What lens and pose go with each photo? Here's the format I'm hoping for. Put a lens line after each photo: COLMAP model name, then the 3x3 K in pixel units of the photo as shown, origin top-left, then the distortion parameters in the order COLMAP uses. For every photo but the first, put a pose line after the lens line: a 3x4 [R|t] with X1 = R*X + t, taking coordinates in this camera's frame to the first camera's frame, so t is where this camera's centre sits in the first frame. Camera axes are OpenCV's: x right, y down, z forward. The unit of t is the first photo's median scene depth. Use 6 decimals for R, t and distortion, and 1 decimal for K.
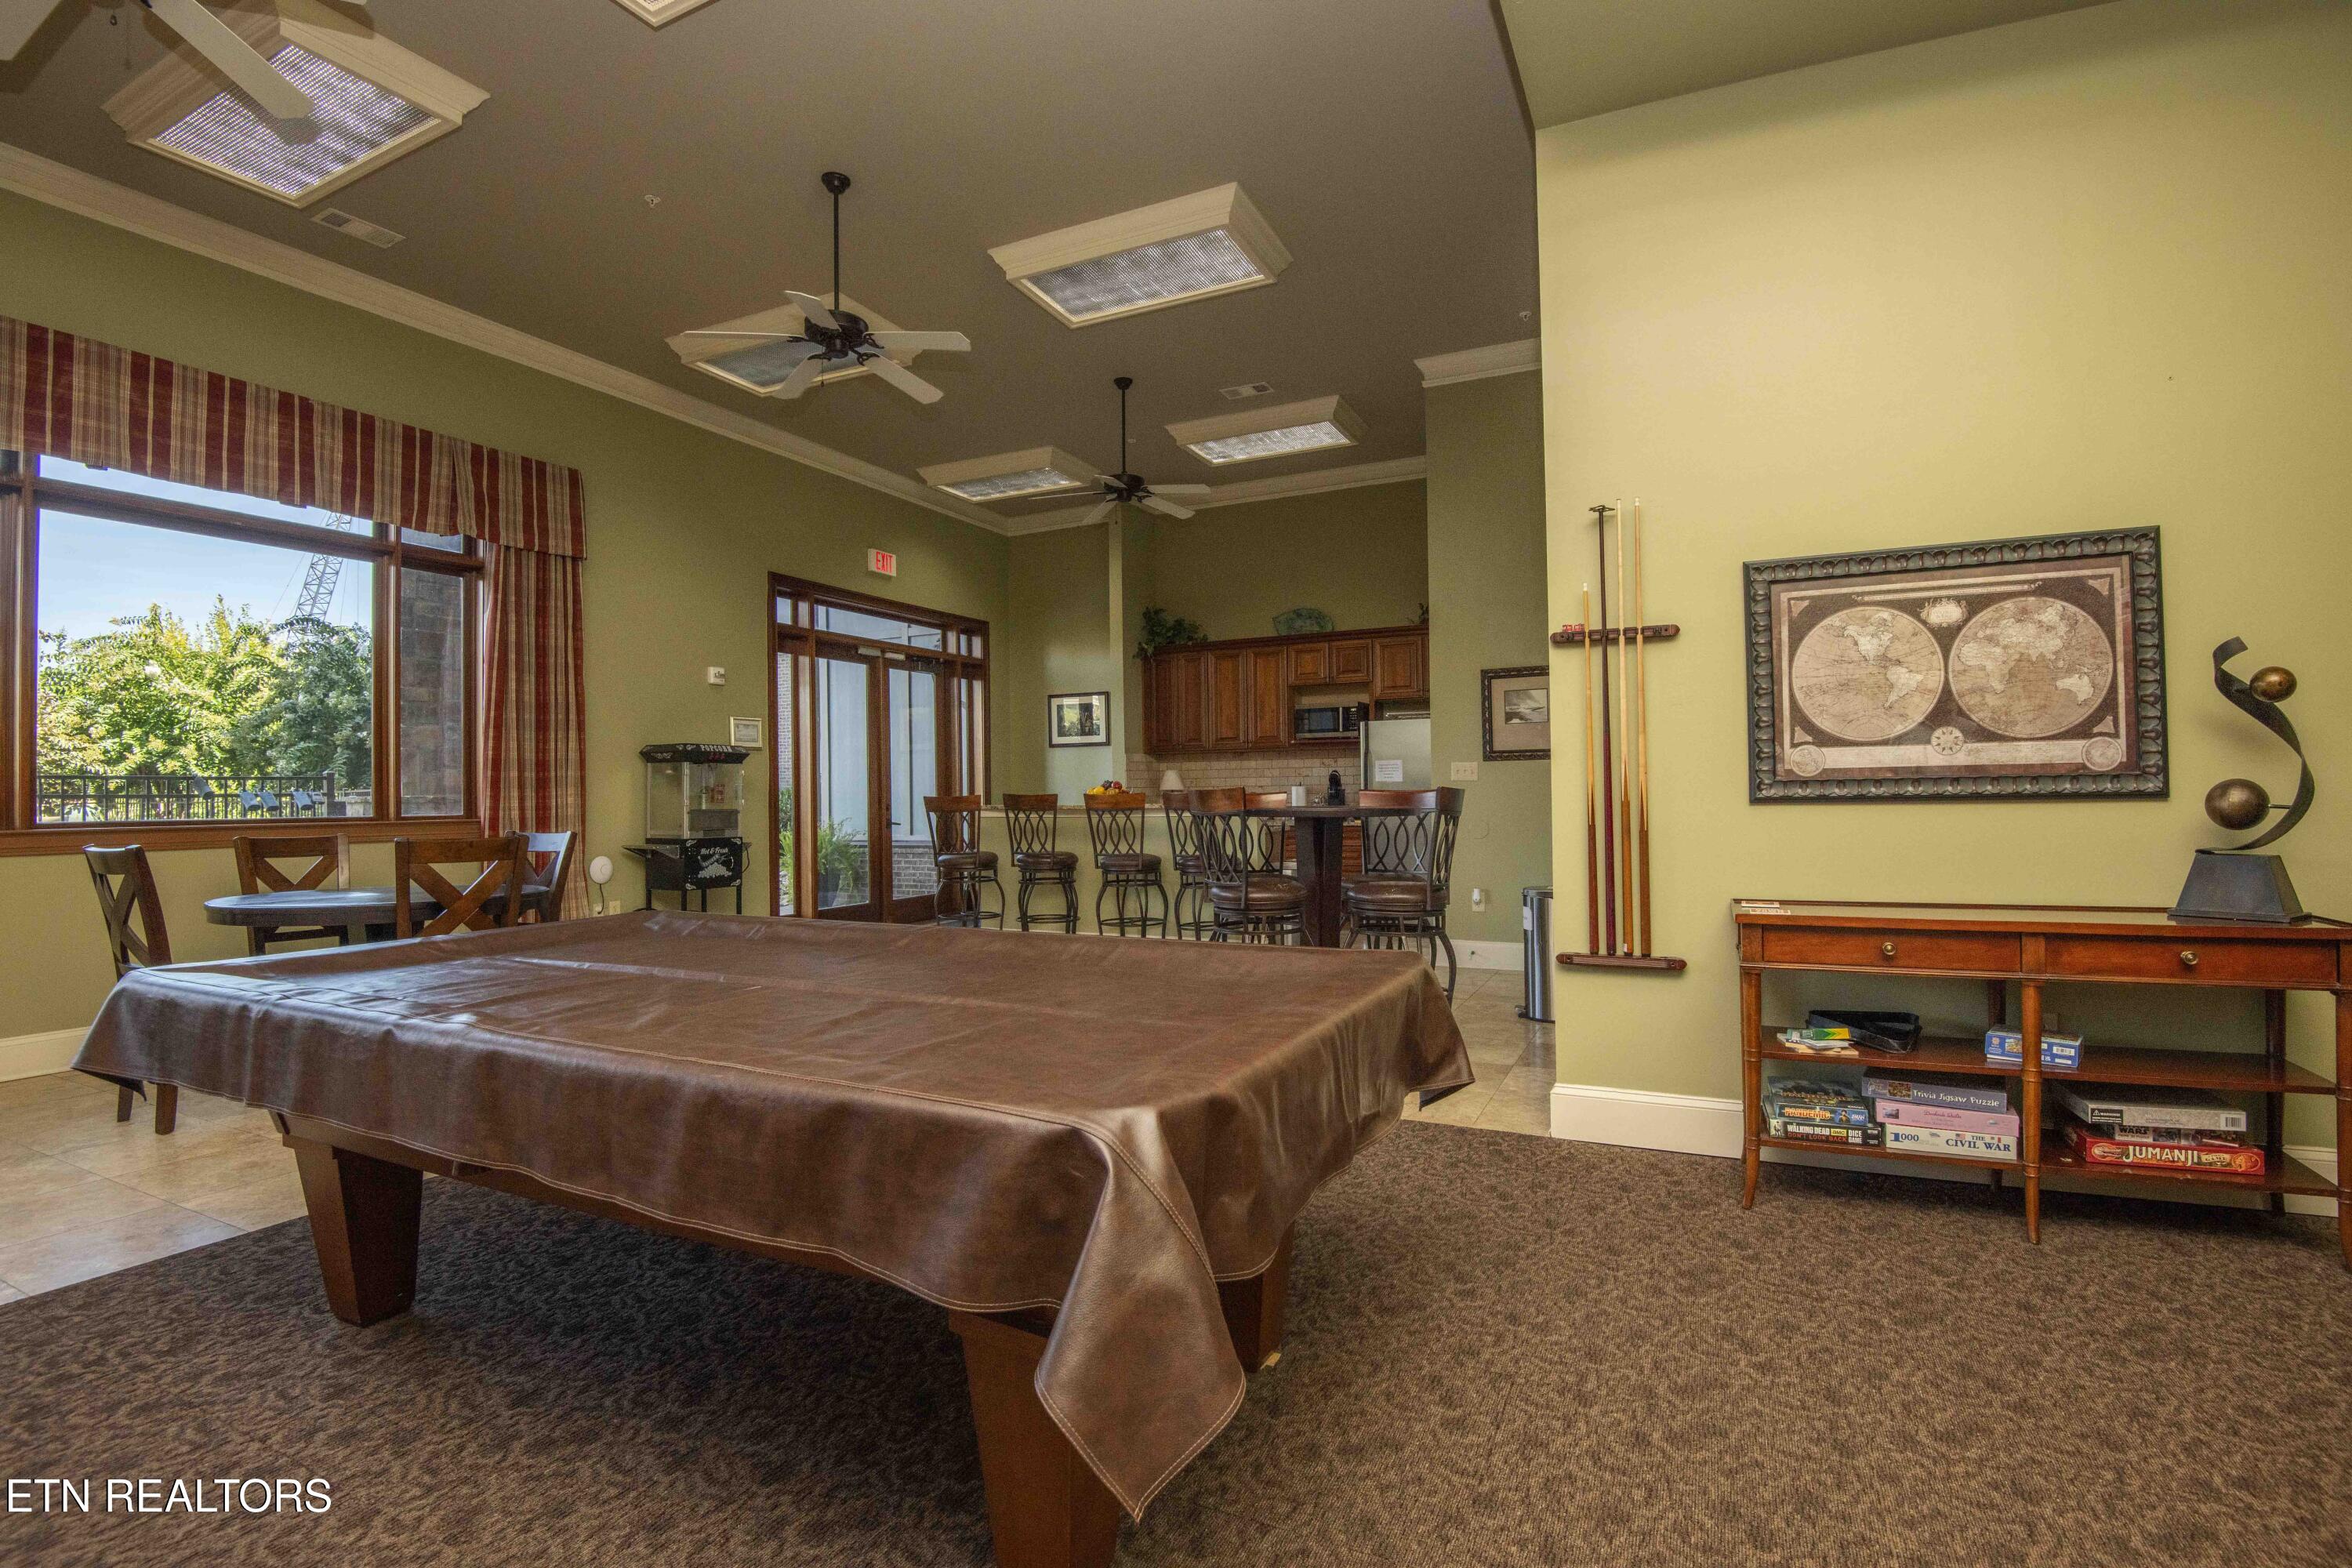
lens RADIAL K [[1108.6, 0, 1149.6], [0, 1108.6, 788.6], [0, 0, 1]] dist [0.195793, -0.021674]
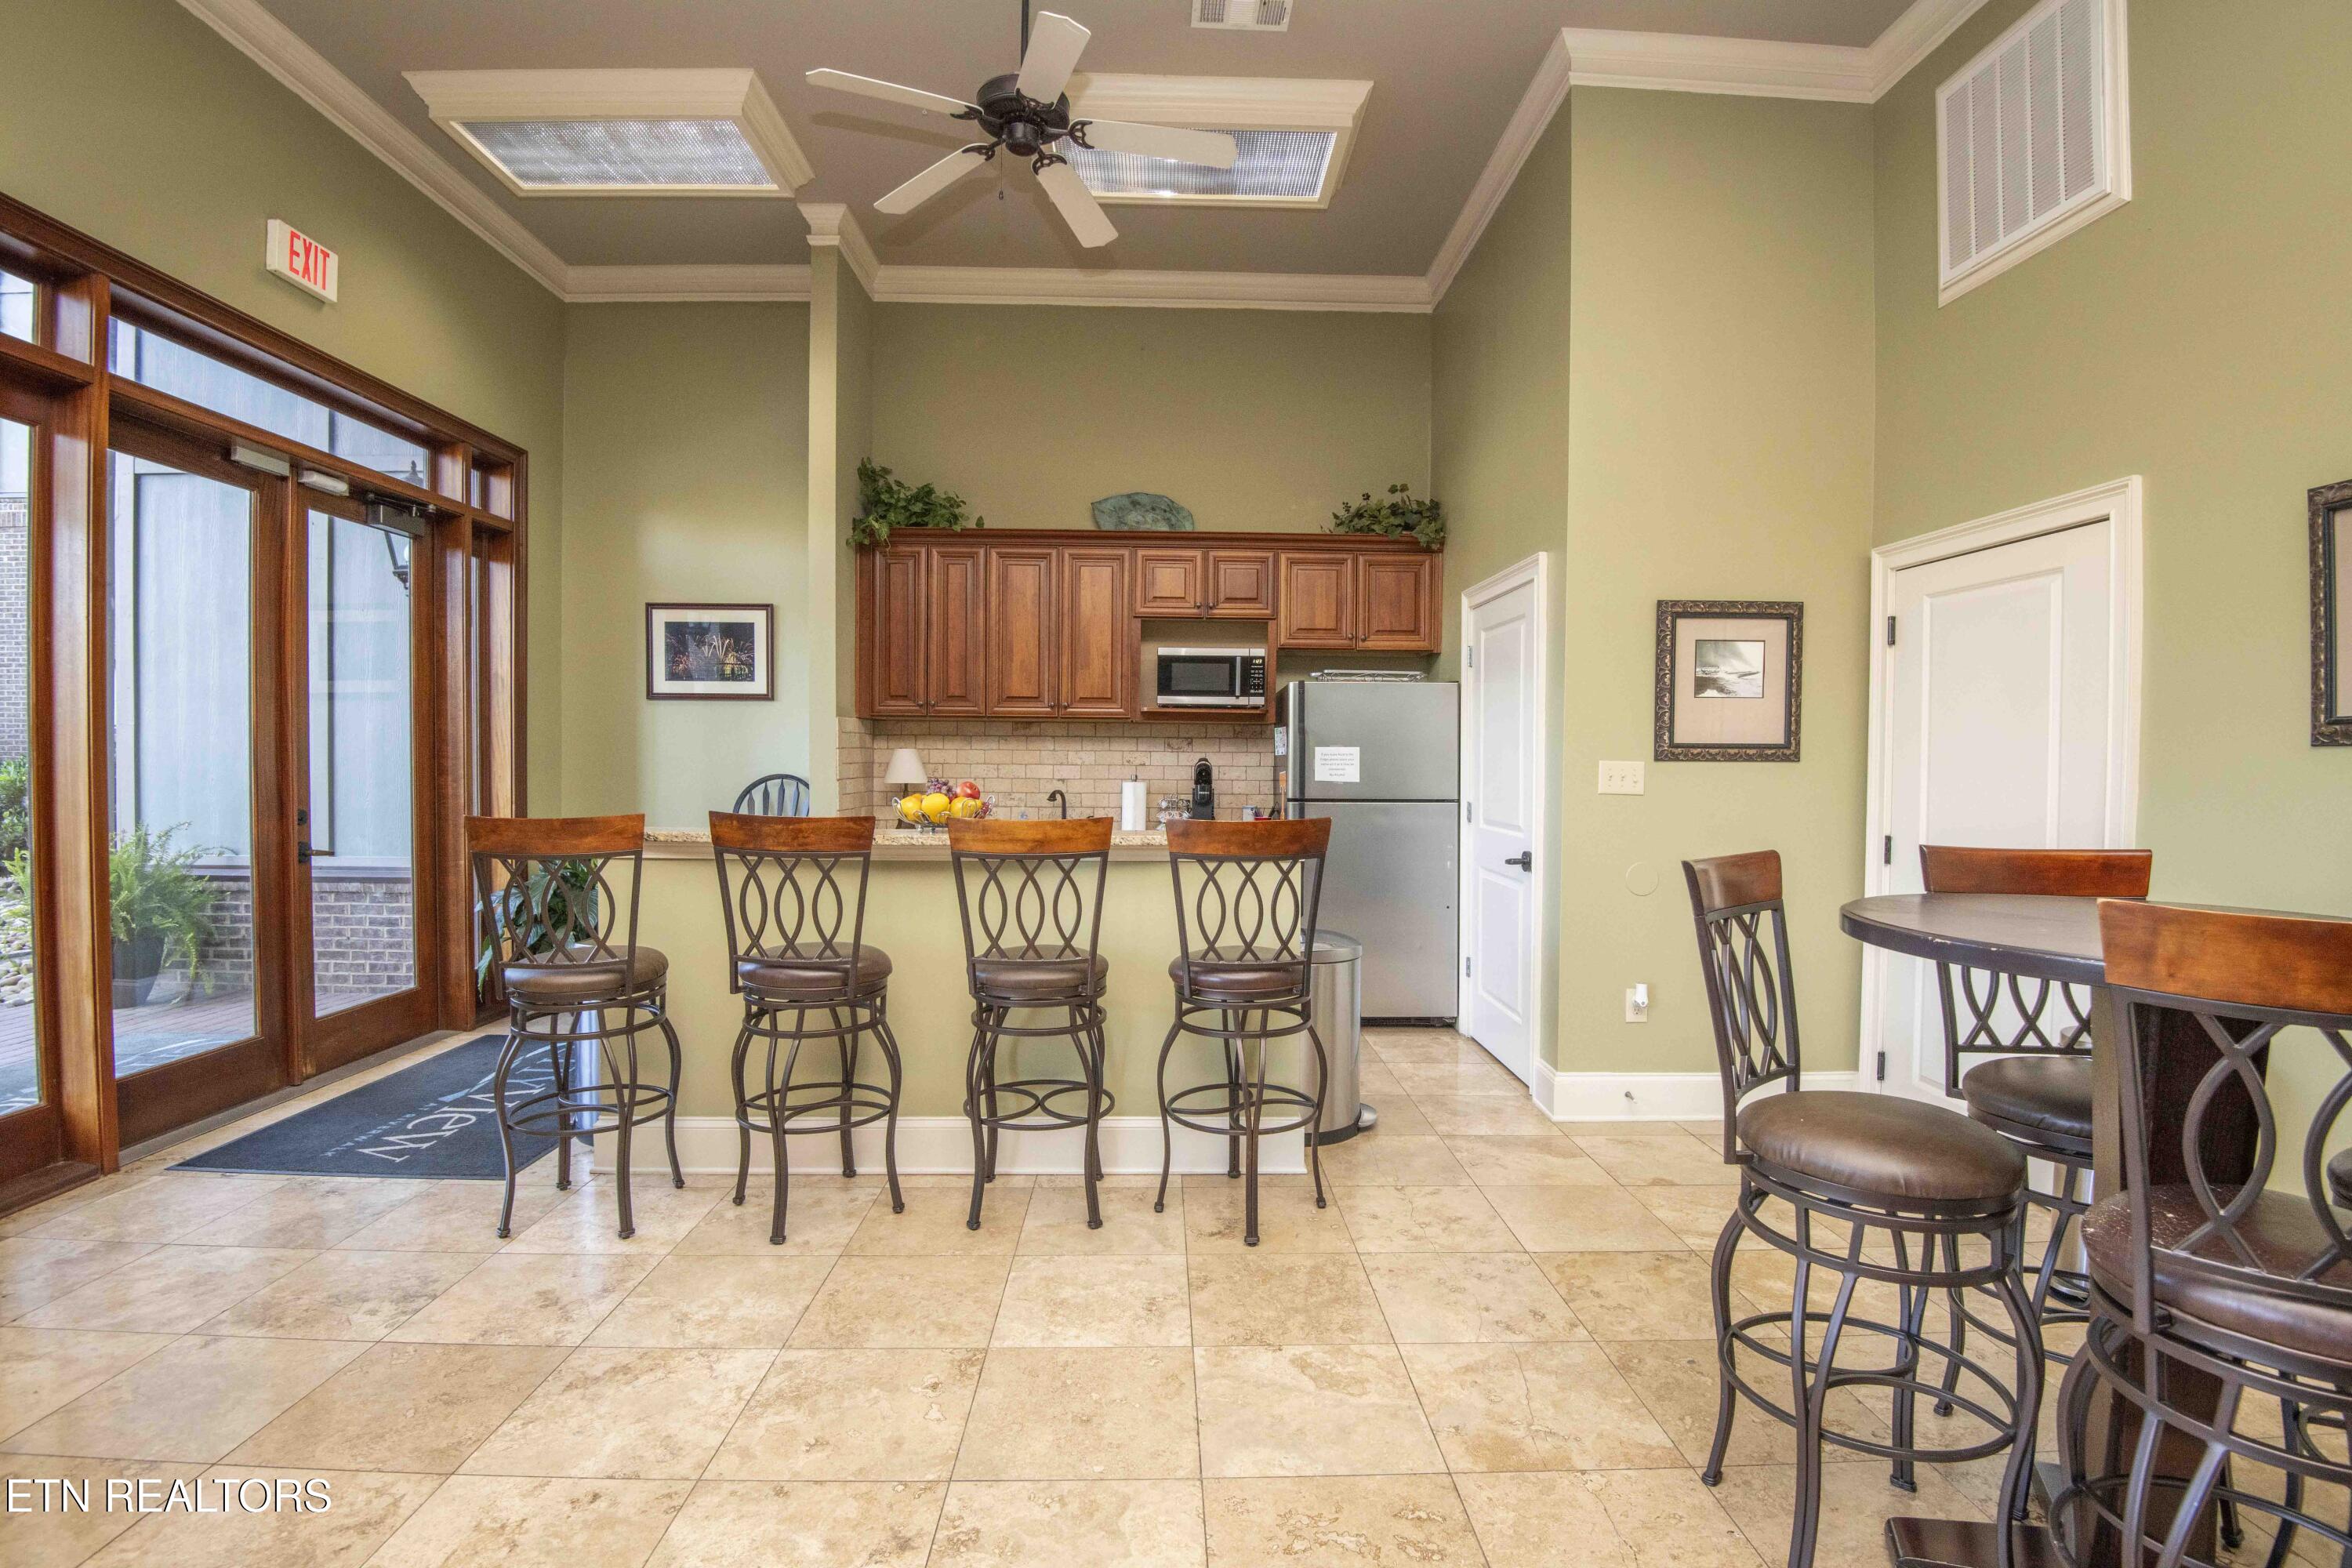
lens RADIAL K [[1099.9, 0, 1176.0], [0, 1099.9, 784.0], [0, 0, 1]] dist [-0.003636, -0.021319]
pose [[0.880109, 0.008399, 0.474697, -0.129731], [-0.020965, 0.999556, 0.021185, -0.013590], [-0.474308, -0.028597, 0.879894, 0.445753]]
